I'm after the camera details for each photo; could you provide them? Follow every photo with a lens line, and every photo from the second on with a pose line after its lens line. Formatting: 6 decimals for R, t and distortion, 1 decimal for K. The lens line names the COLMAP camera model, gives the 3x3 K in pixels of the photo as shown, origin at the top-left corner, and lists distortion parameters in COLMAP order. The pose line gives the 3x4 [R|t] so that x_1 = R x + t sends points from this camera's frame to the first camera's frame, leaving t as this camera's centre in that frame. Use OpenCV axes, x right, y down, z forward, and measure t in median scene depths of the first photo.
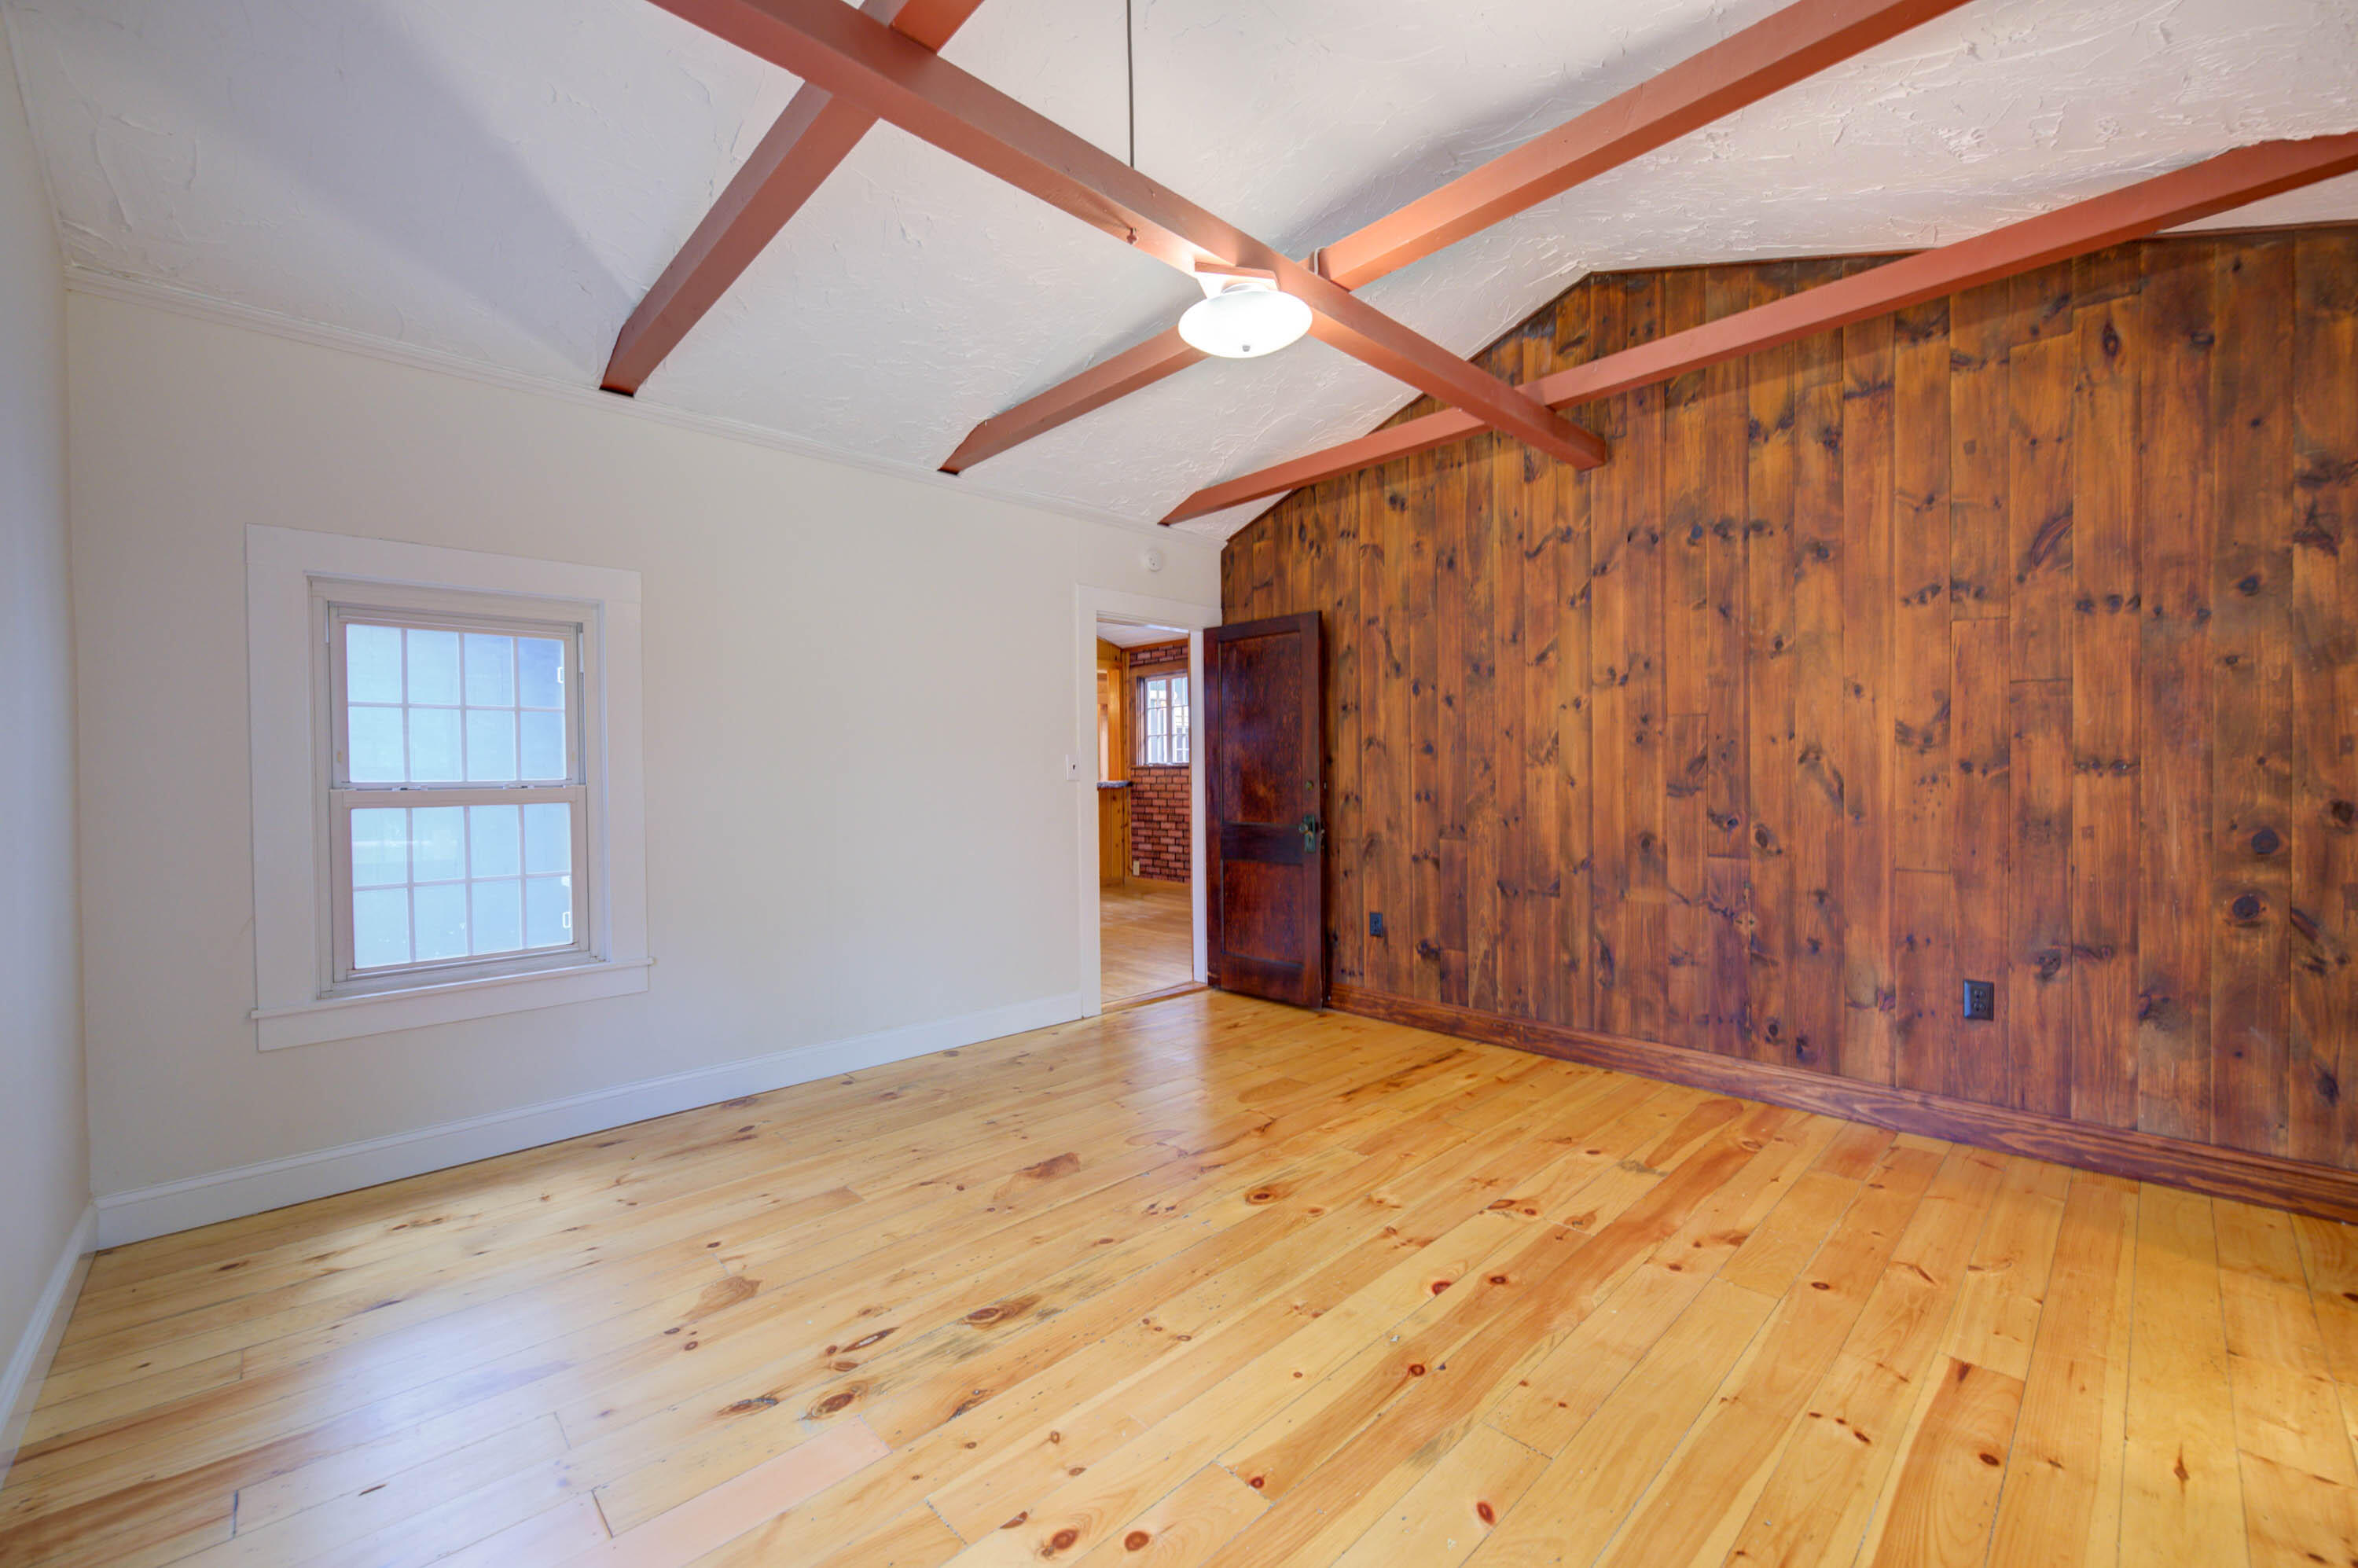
lens RADIAL K [[930.3, 0, 1179.5], [0, 930.3, 780.2], [0, 0, 1]] dist [-0.003294, -0.000841]
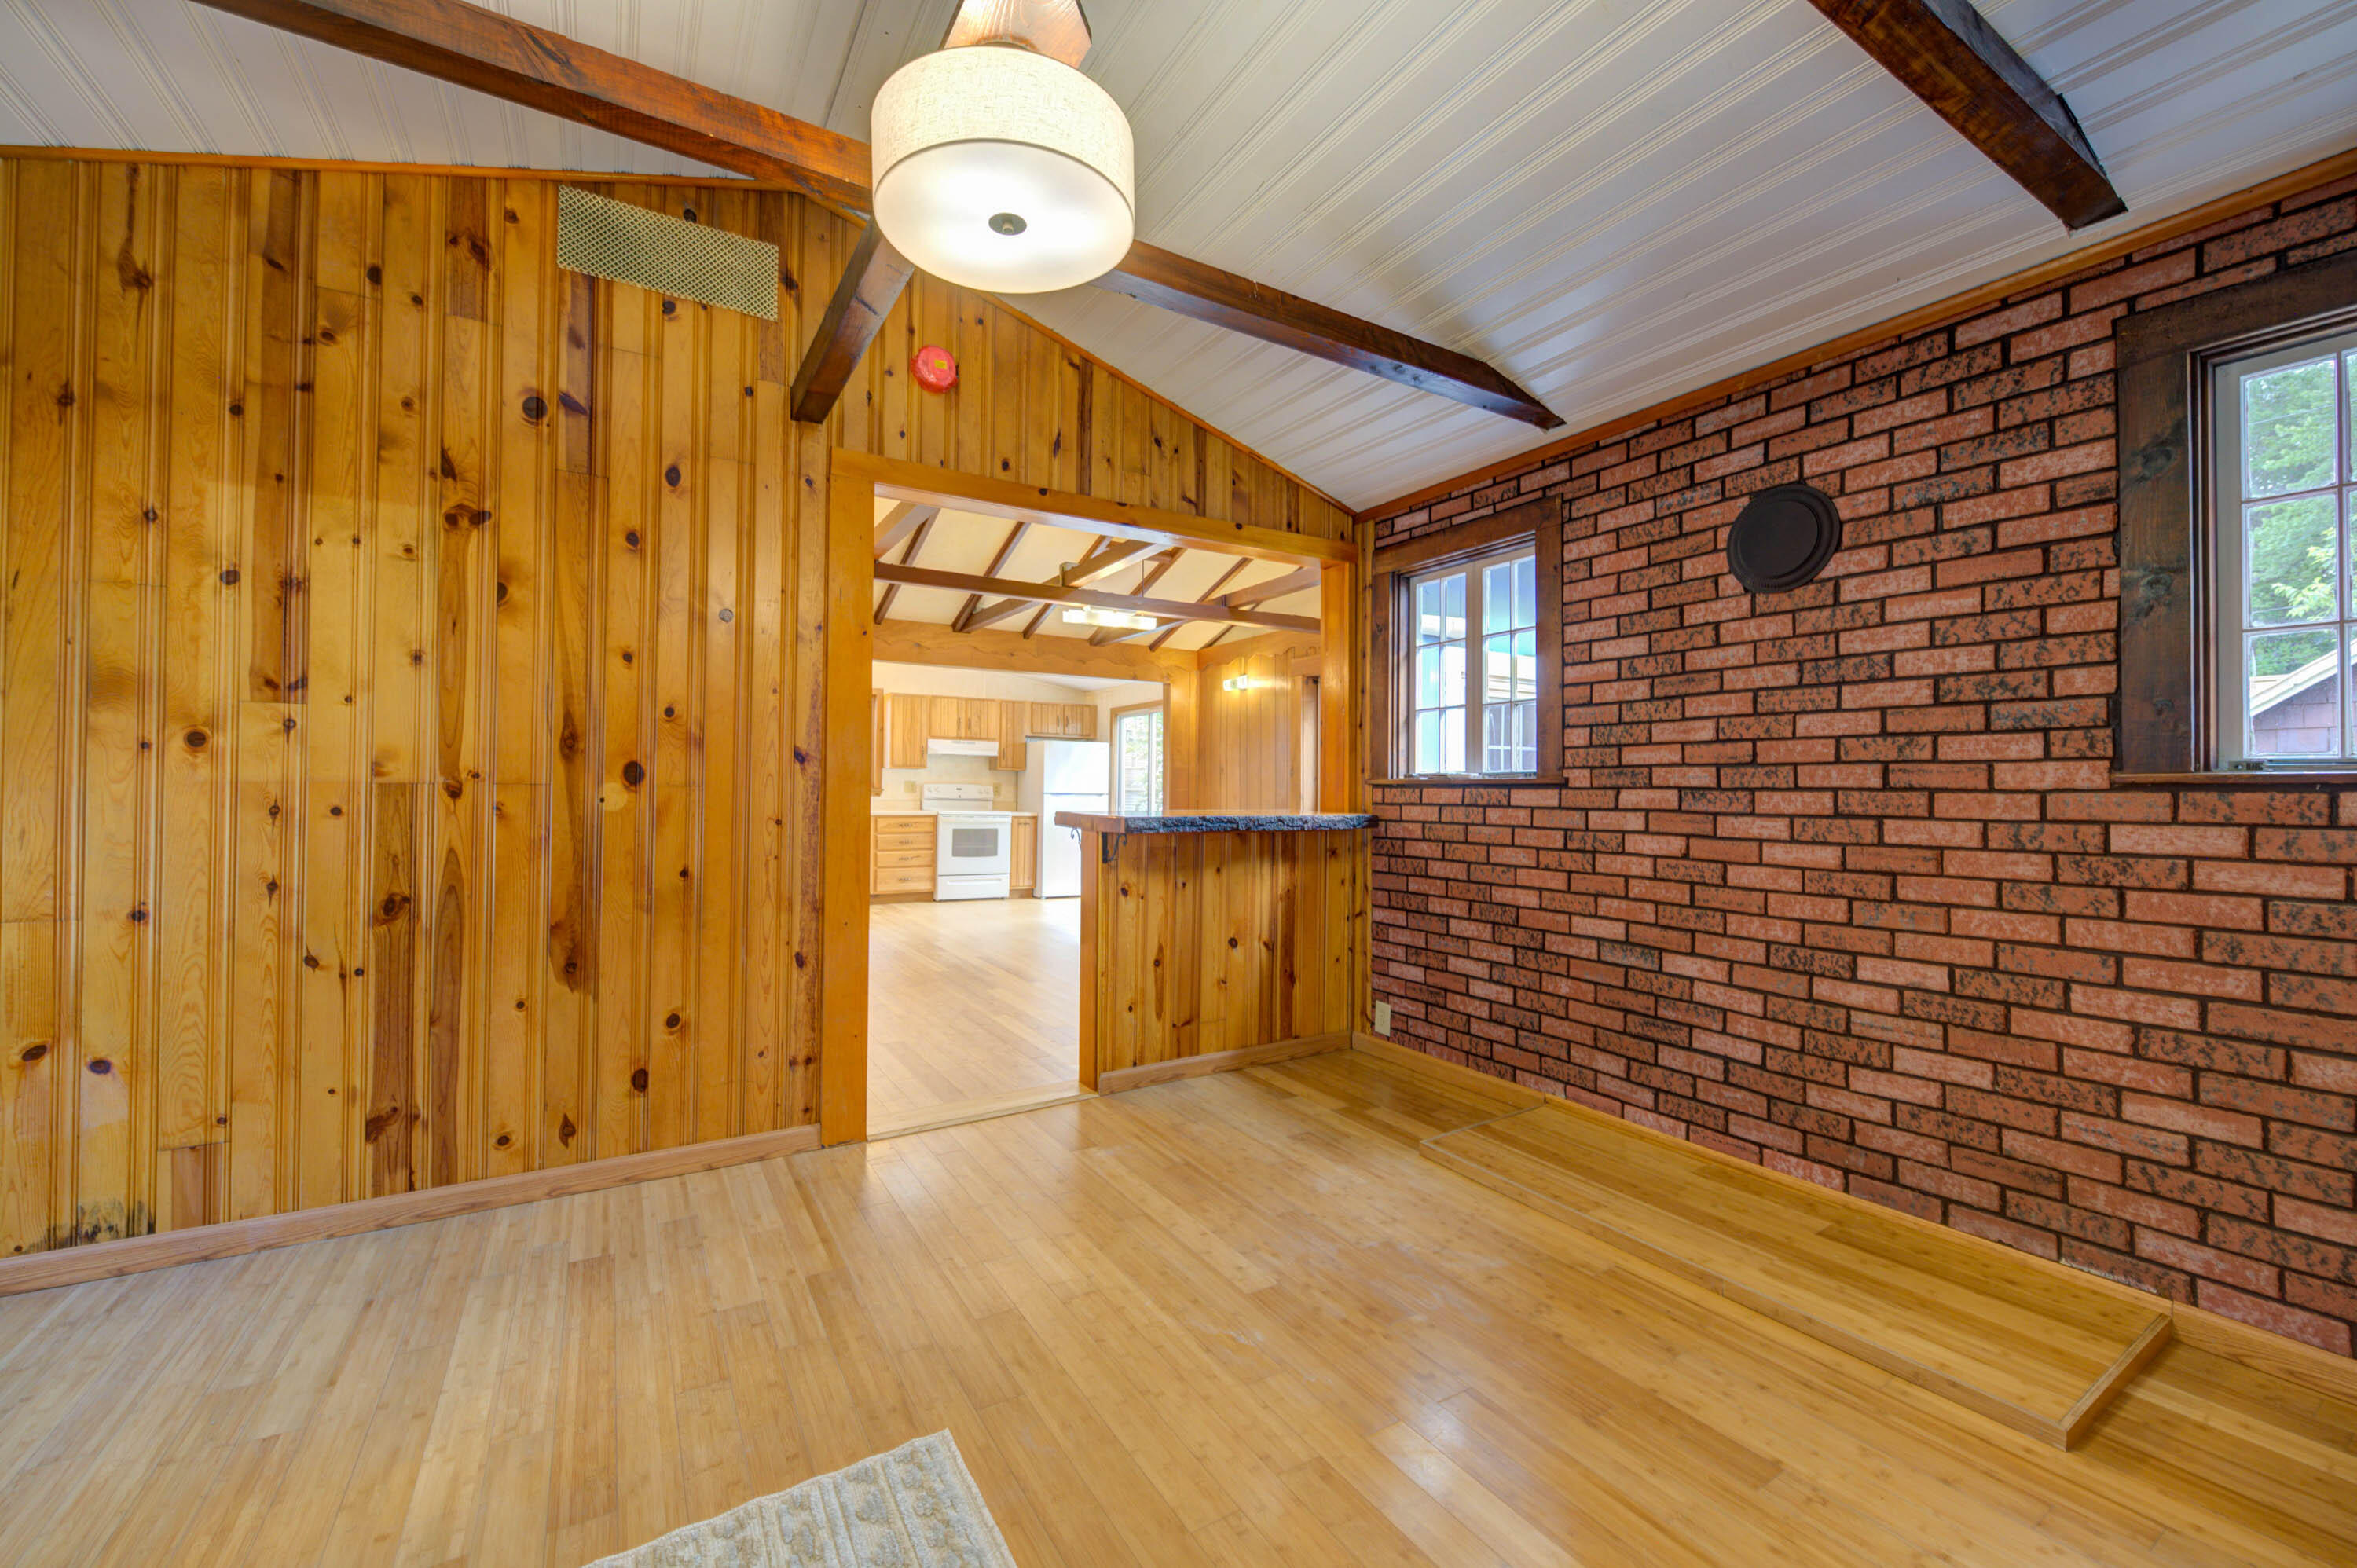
lens RADIAL K [[929.9, 0, 1179.0], [0, 929.9, 780.2], [0, 0, 1]] dist [-0.003294, -0.000841]
pose [[0.979041, 0.015266, -0.203090, -0.052647], [-0.019318, 0.999652, -0.017987, -0.005552], [0.202745, 0.021533, 0.978995, 0.554067]]
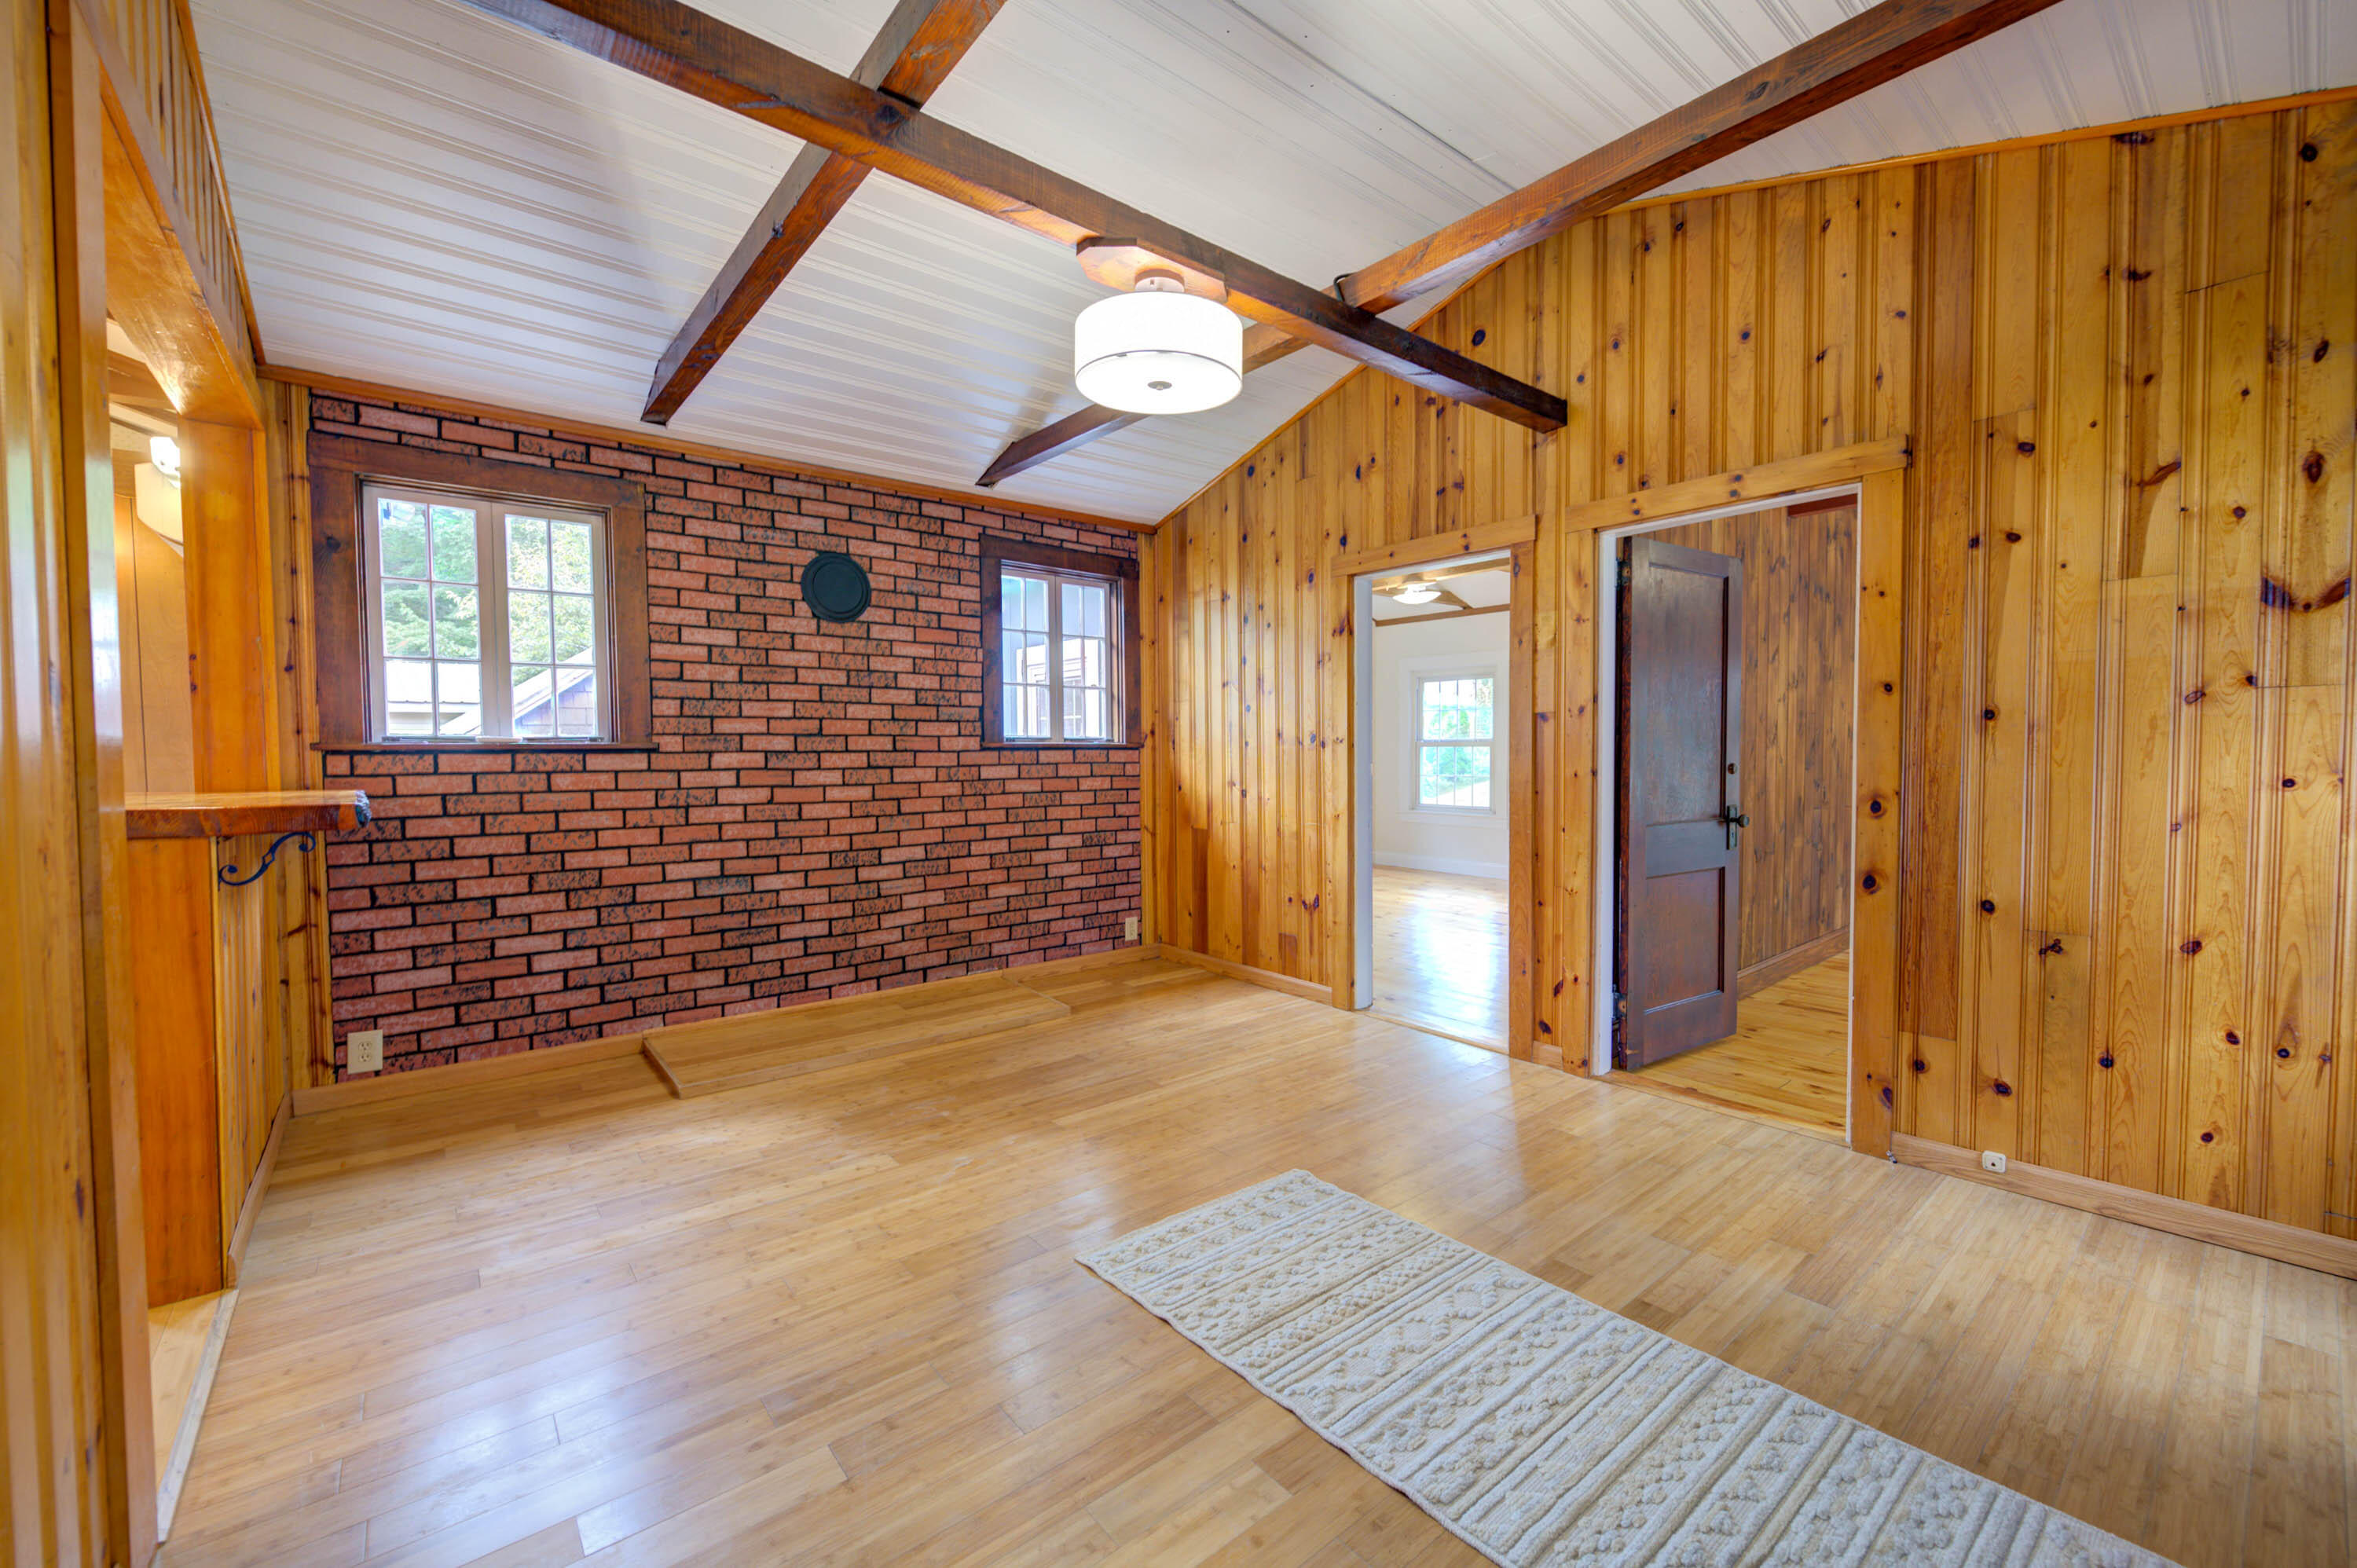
lens RADIAL K [[929.9, 0, 1179.0], [0, 929.9, 780.2], [0, 0, 1]] dist [-0.003294, -0.000841]
pose [[0.062096, -0.022106, 0.997825, -0.354400], [0.017758, 0.999621, 0.021041, -0.004363], [-0.997912, 0.016413, 0.062465, 0.681072]]
